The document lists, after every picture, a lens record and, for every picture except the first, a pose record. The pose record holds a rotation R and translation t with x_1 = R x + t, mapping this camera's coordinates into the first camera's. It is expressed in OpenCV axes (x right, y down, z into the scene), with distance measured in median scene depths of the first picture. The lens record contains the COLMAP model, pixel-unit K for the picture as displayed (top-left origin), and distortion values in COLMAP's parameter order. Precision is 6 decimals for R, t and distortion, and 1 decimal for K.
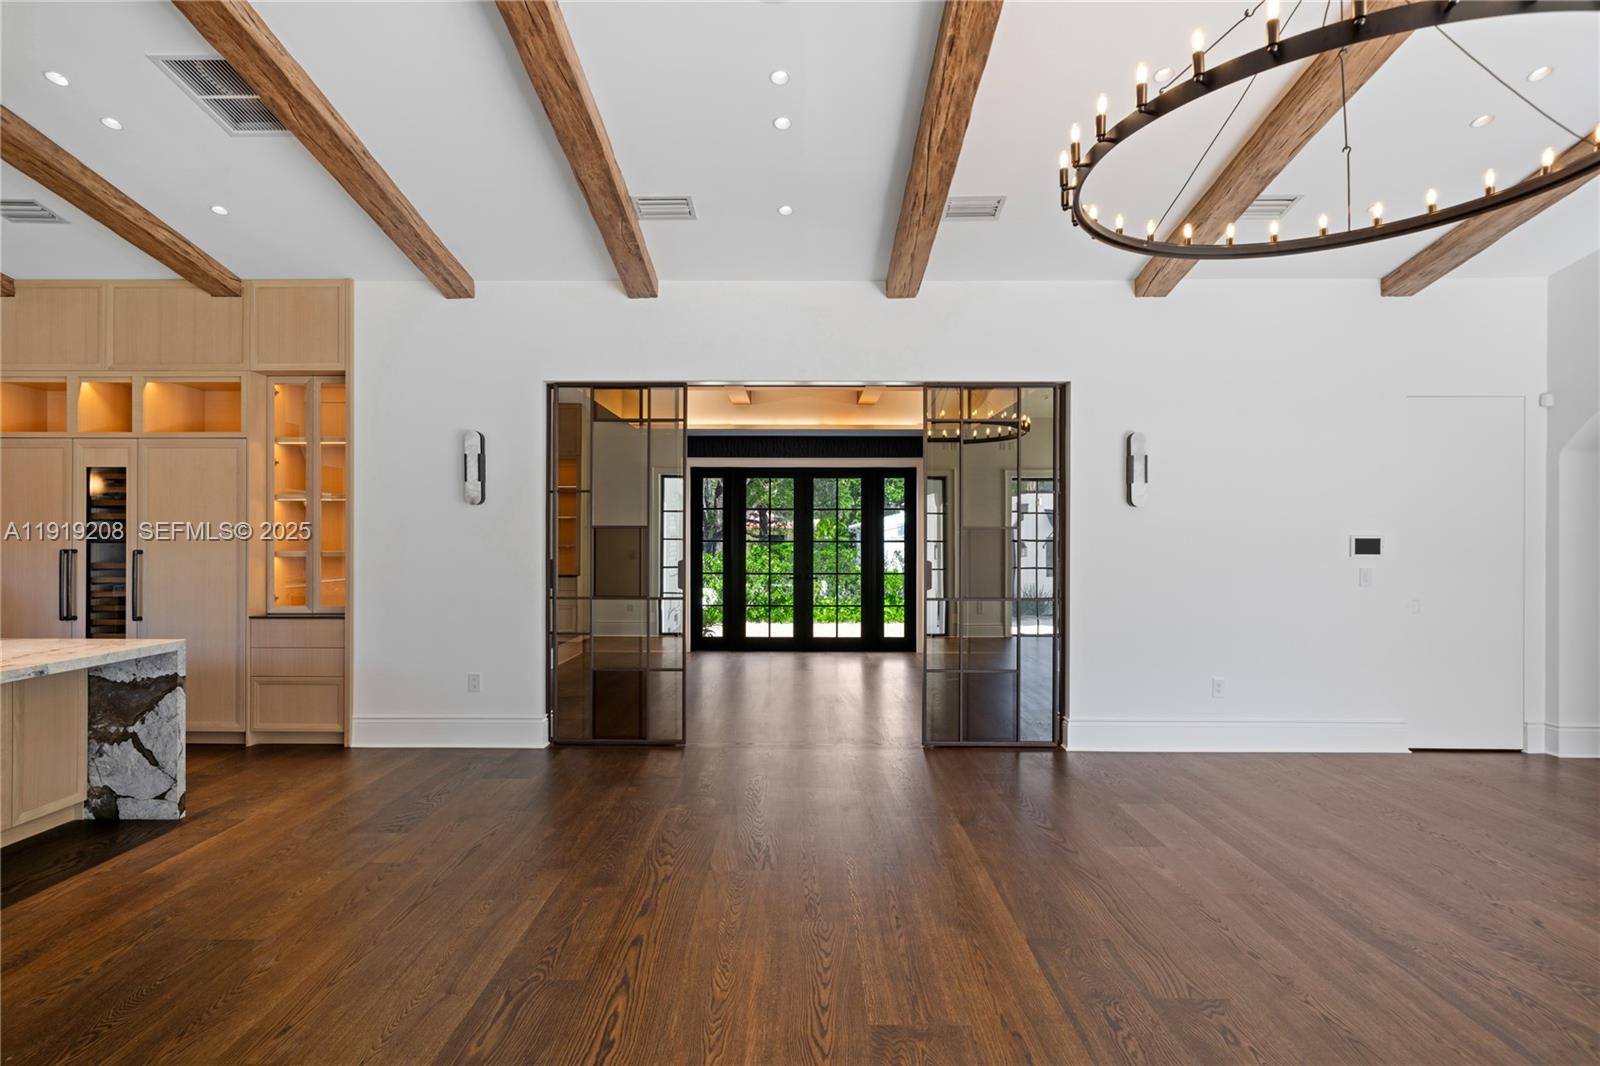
lens RADIAL K [[807.7, 0, 790.3], [0, 807.7, 536.0], [0, 0, 1]] dist [-0.000523, -0.000375]
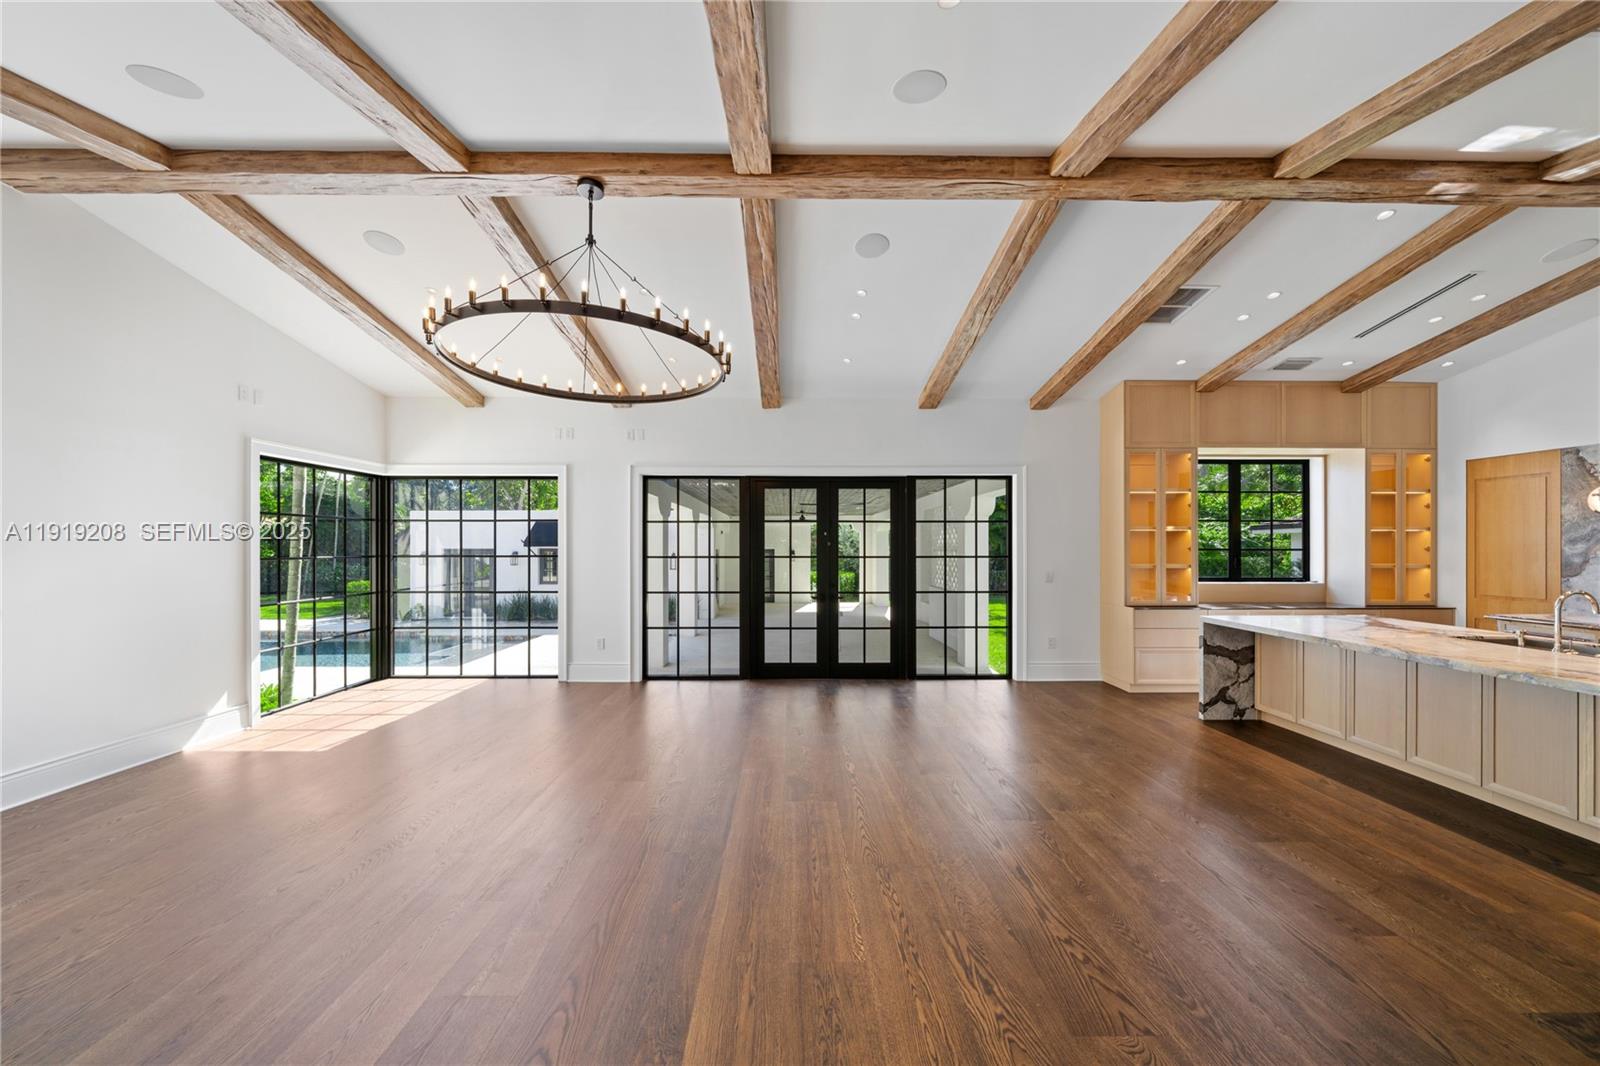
lens RADIAL K [[551.7, 0, 792.6], [0, 551.7, 544.0], [0, 0, 1]] dist [-0.001042, -0.000135]
pose [[-0.999694, -0.002032, -0.024642, 0.125806], [-0.001937, 0.999991, -0.003903, -0.018654], [0.024649, -0.003854, -0.999689, 1.242075]]
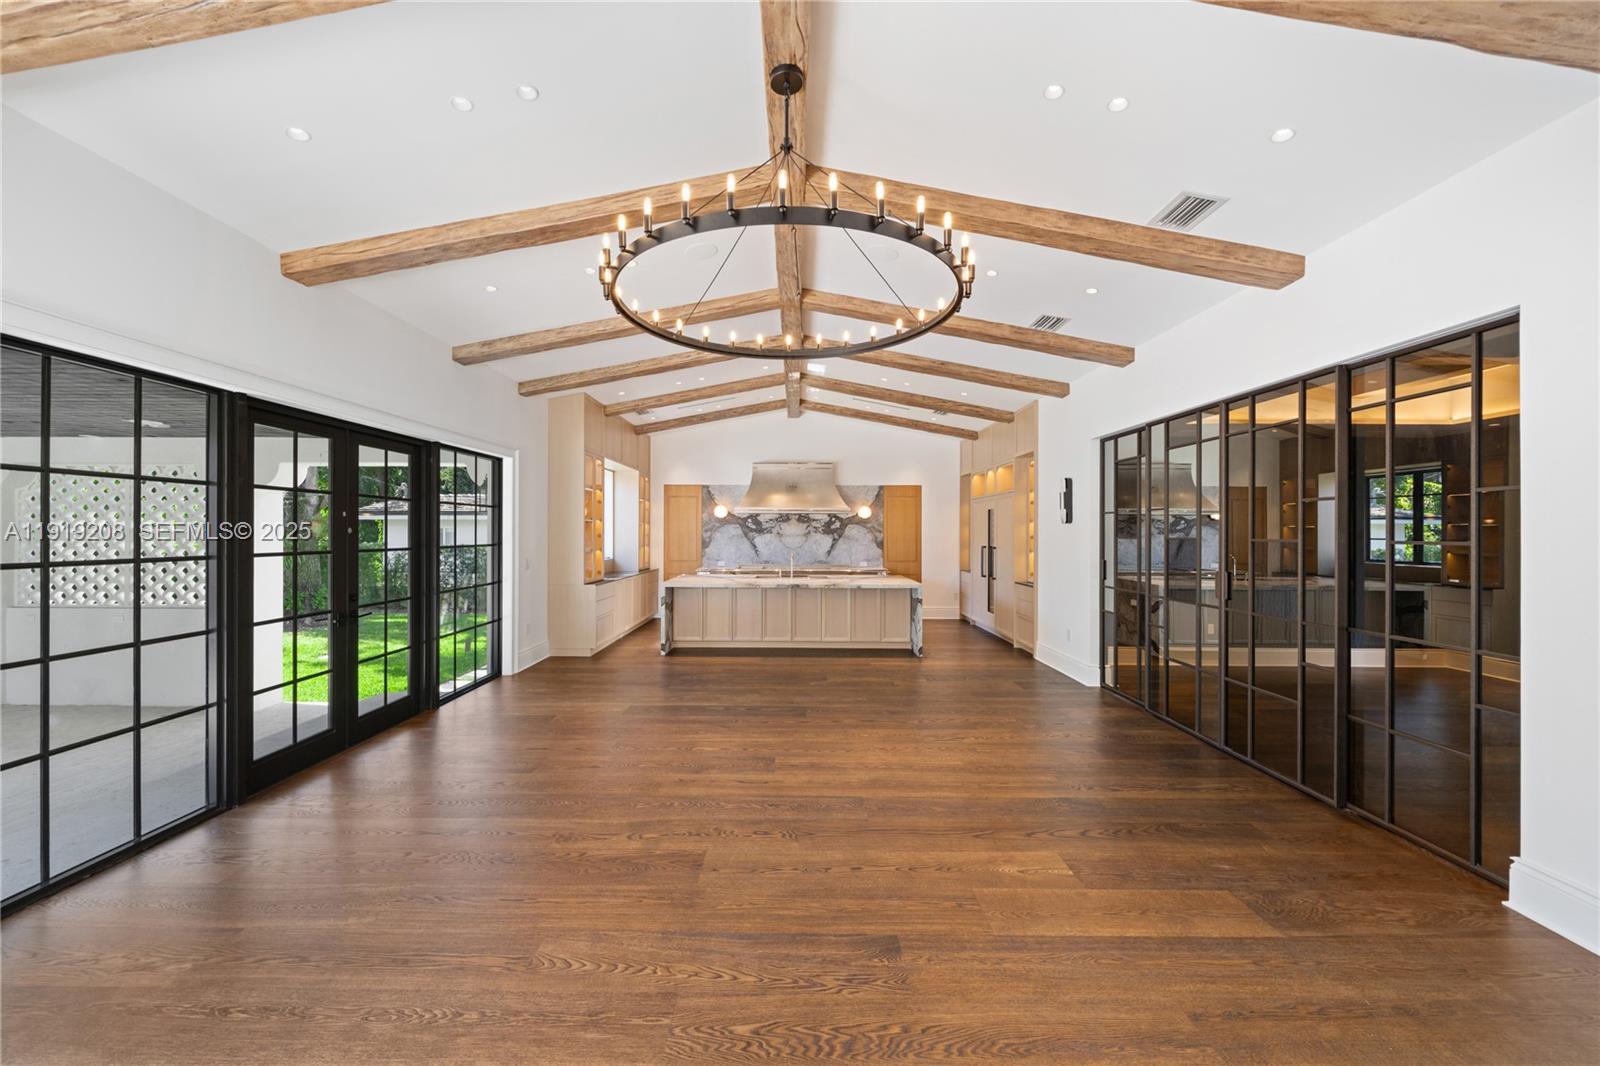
lens RADIAL K [[592.5, 0, 800.0], [0, 592.5, 533.0], [0, 0, 1]] dist [-0.000604, -0.000061]
pose [[0.019834, -0.002070, -0.999801, 0.941095], [-0.001872, 0.999996, -0.002108, -0.018562], [0.999802, 0.001914, 0.019830, 0.539278]]
